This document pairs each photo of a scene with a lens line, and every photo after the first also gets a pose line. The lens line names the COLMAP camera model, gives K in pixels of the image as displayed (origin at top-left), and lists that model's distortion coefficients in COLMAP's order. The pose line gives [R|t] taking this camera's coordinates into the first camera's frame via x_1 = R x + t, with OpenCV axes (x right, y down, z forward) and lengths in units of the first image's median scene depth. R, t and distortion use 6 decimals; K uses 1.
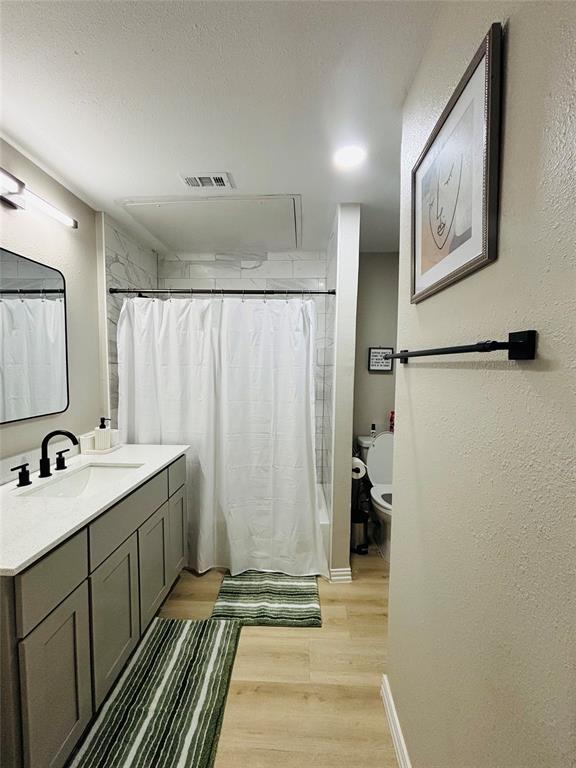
lens RADIAL K [[309.9, 0, 288.0], [0, 309.9, 384.0], [0, 0, 1]] dist [-0.001079, 0.000098]
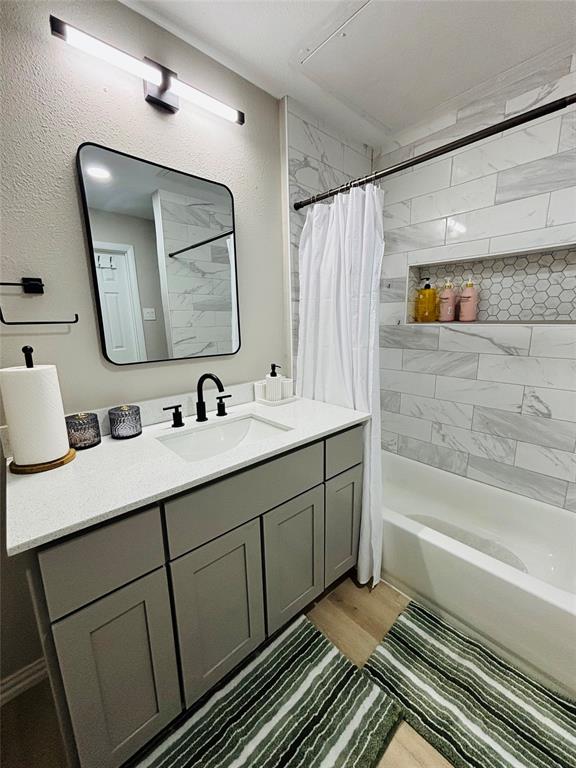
lens RADIAL K [[309.9, 0, 288.0], [0, 309.9, 384.0], [0, 0, 1]] dist [-0.001079, 0.000098]
pose [[0.704525, 0.123975, -0.698767, 0.035151], [-0.017691, 0.987385, 0.157345, 0.030653], [0.709459, -0.098492, 0.697830, 0.460085]]
